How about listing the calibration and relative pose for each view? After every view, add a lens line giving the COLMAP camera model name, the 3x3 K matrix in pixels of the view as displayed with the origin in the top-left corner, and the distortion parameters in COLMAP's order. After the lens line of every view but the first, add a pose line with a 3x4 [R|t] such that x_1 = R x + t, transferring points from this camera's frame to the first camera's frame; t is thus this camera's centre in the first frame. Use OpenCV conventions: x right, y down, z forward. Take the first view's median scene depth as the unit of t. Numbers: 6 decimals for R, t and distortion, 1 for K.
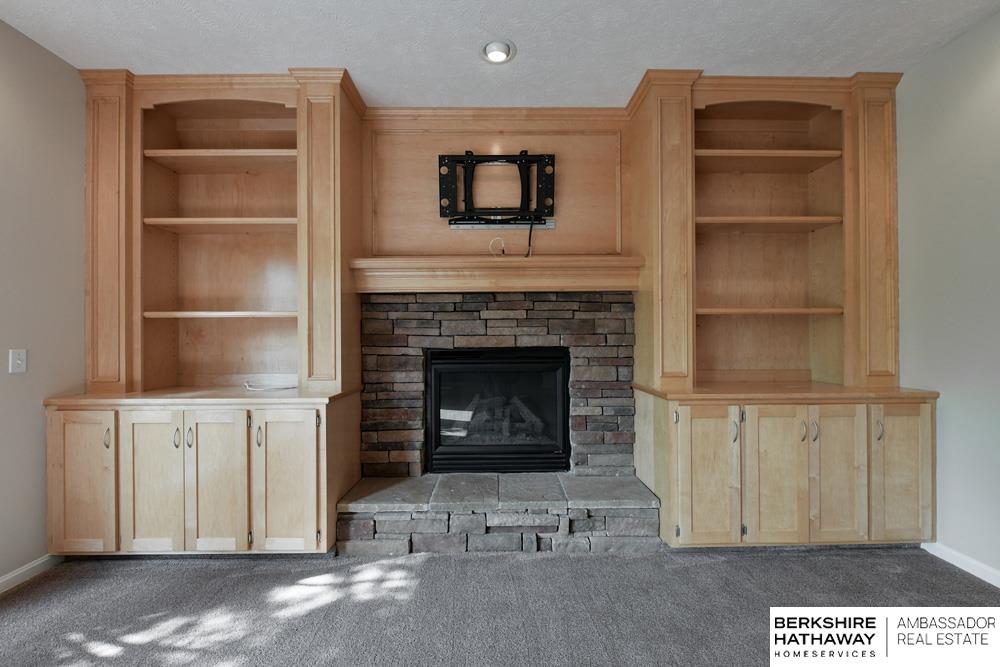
lens RADIAL K [[403.9, 0, 502.5], [0, 403.9, 338.2], [0, 0, 1]] dist [-0.005669, -0.000462]
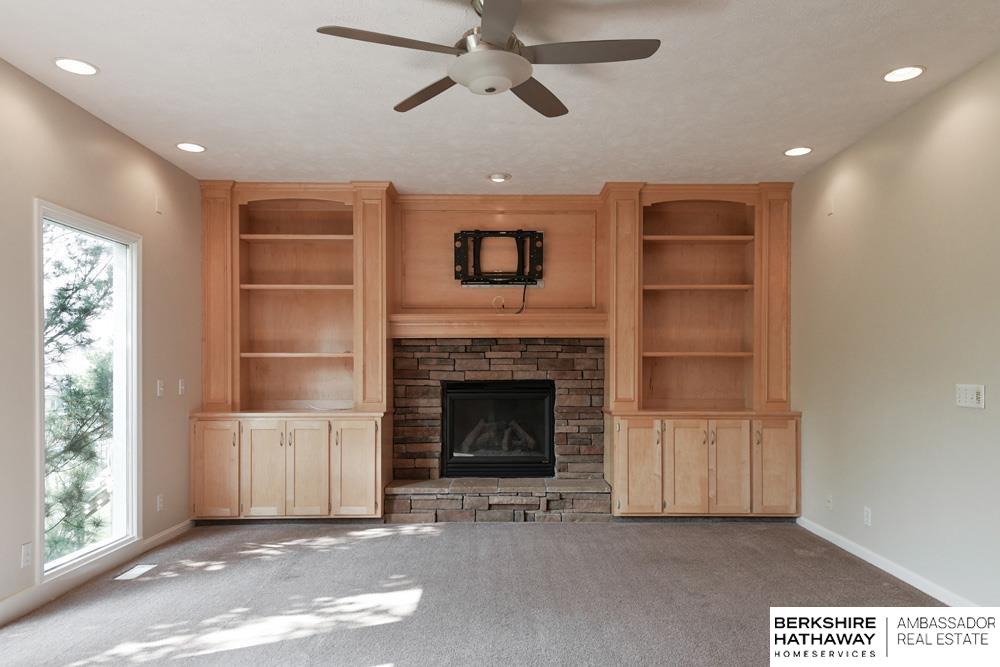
lens RADIAL K [[694.1, 0, 519.7], [0, 694.1, 369.3], [0, 0, 1]] dist [0.050017, 0.001322]
pose [[0.999986, 0.005288, 0.000319, 0.055667], [-0.005287, 0.999980, -0.003500, -0.004428], [-0.000338, 0.003499, 0.999994, -1.243566]]
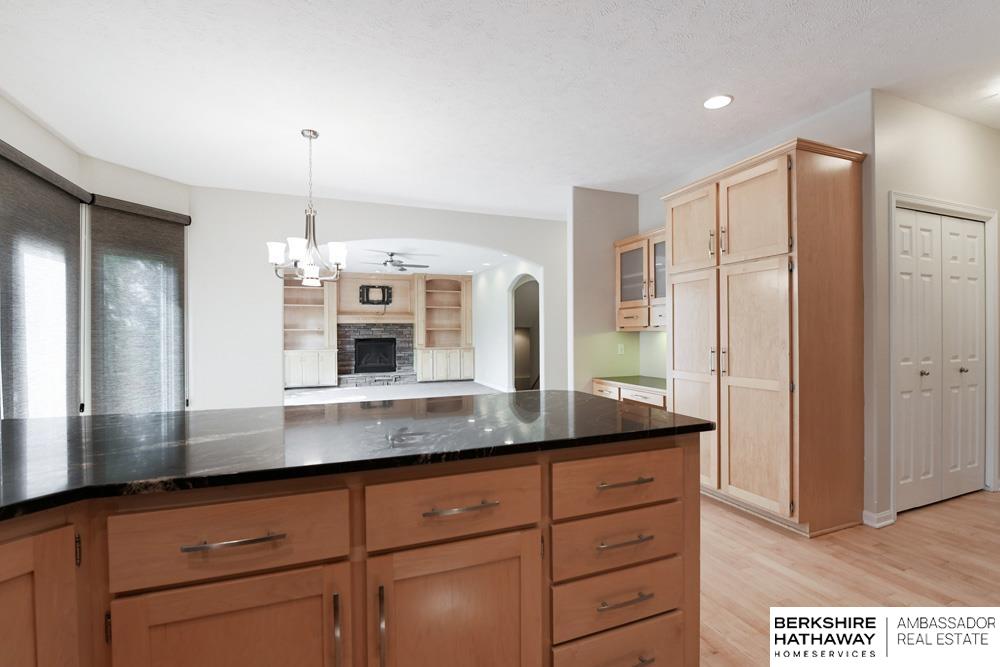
lens RADIAL K [[448.6, 0, 505.4], [0, 448.6, 335.9], [0, 0, 1]] dist [-0.000179, -0.000136]
pose [[0.939446, -0.003071, 0.342682, -0.308953], [0.003485, 0.999994, -0.000592, 0.008205], [-0.342678, 0.001750, 0.939451, -3.305088]]
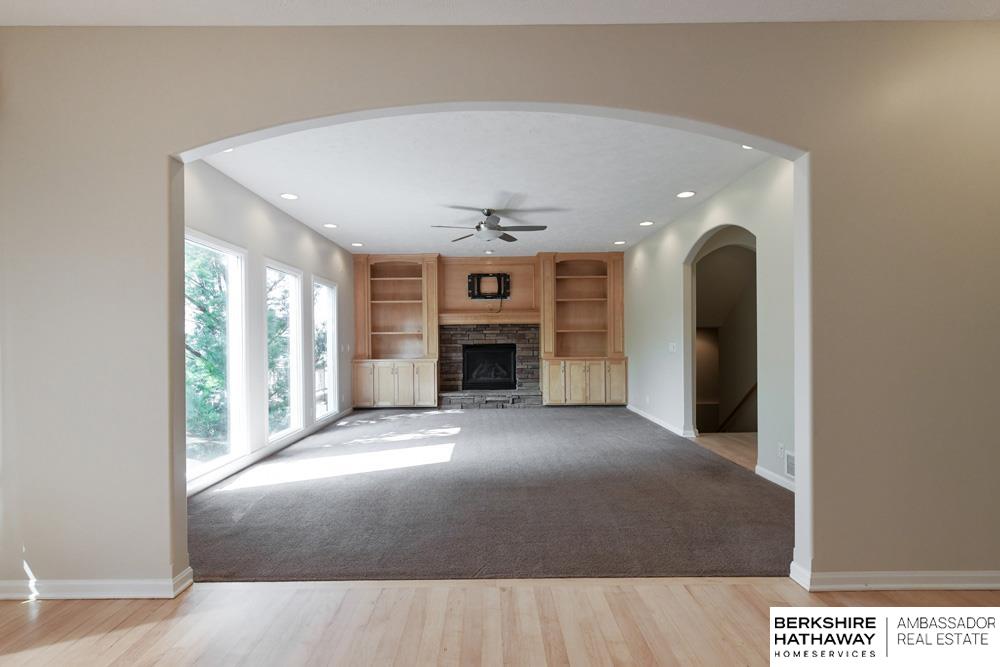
lens RADIAL K [[459.3, 0, 492.7], [0, 459.3, 338.1], [0, 0, 1]] dist [0.011332, -0.000153]
pose [[0.999928, -0.004287, -0.011232, 0.046089], [0.004229, 0.999978, -0.005144, -0.000053], [0.011254, 0.005097, 0.999924, -2.159569]]
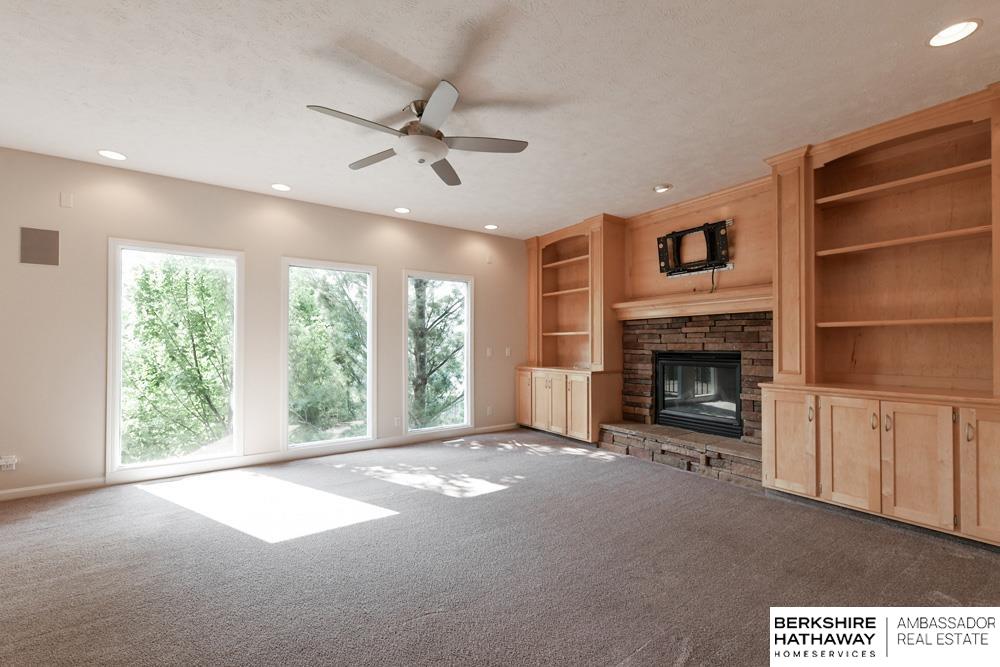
lens RADIAL K [[423.8, 0, 497.8], [0, 423.8, 338.8], [0, 0, 1]] dist [-0.001535, -0.000240]
pose [[0.548681, -0.006580, -0.836006, 0.960999], [-0.002890, 0.999948, -0.009767, -0.005192], [0.836027, 0.007776, 0.548634, -0.546212]]
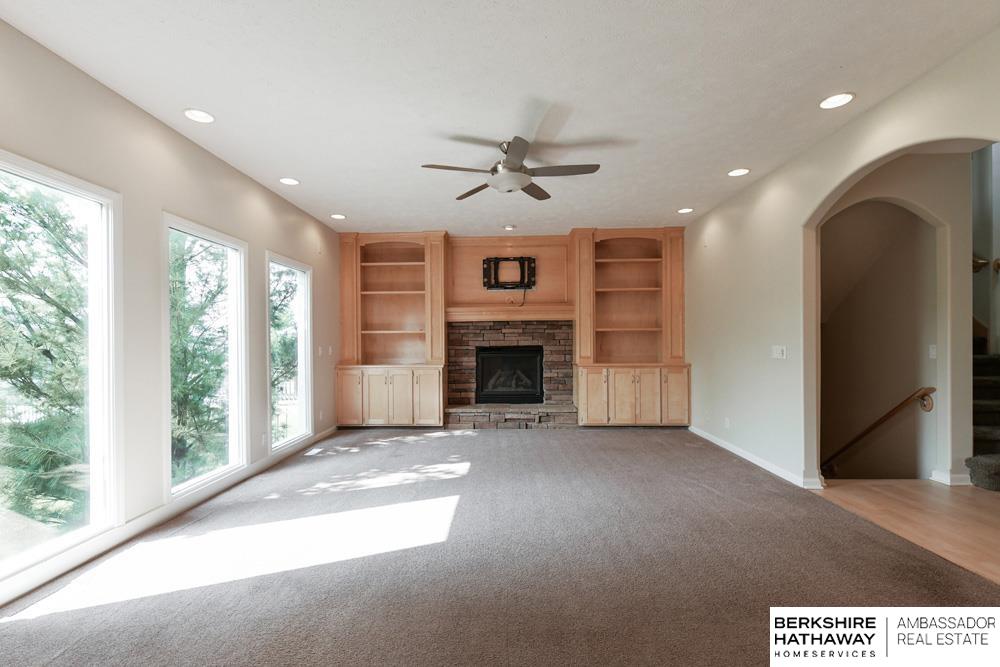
lens RADIAL K [[459.3, 0, 492.7], [0, 459.3, 338.1], [0, 0, 1]] dist [0.011332, -0.000153]
pose [[0.998583, -0.002299, -0.053161, 0.029091], [0.001910, 0.999971, -0.007374, -0.000860], [0.053176, 0.007262, 0.998559, -1.505131]]
